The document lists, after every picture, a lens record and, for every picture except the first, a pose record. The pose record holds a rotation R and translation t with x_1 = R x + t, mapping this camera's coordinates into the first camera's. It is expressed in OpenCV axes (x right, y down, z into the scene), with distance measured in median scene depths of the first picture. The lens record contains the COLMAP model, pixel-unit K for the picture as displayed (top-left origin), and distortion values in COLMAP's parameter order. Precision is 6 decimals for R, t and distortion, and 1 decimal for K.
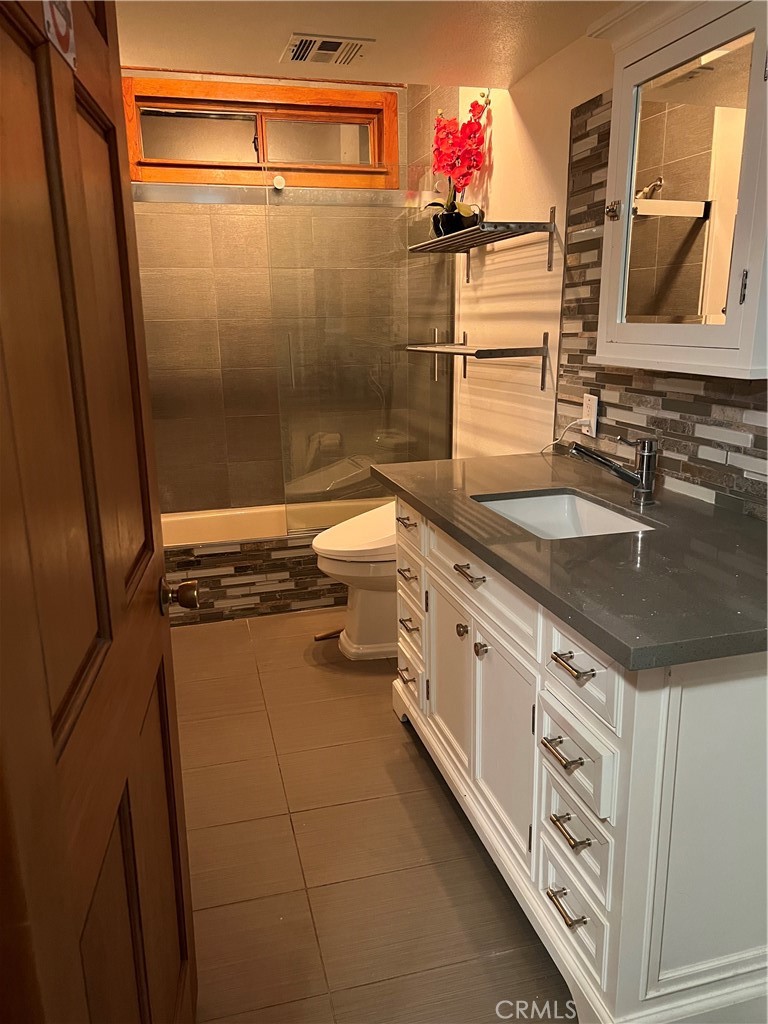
lens RADIAL K [[770.7, 0, 381.6], [0, 770.7, 515.1], [0, 0, 1]] dist [0.058598, -0.016783]
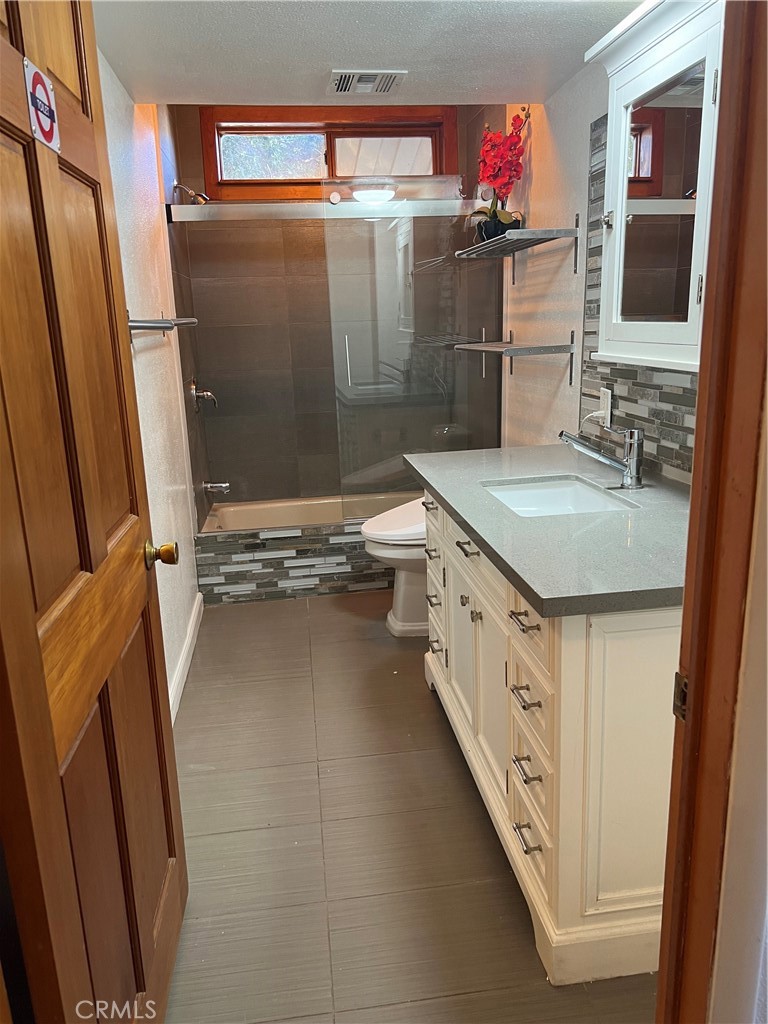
lens RADIAL K [[770.7, 0, 387.4], [0, 770.7, 510.0], [0, 0, 1]] dist [0.058598, -0.016783]
pose [[0.992178, 0.012211, -0.124234, 0.084079], [-0.012891, 0.999906, -0.004670, 0.016250], [0.124165, 0.006235, 0.992242, -0.075924]]
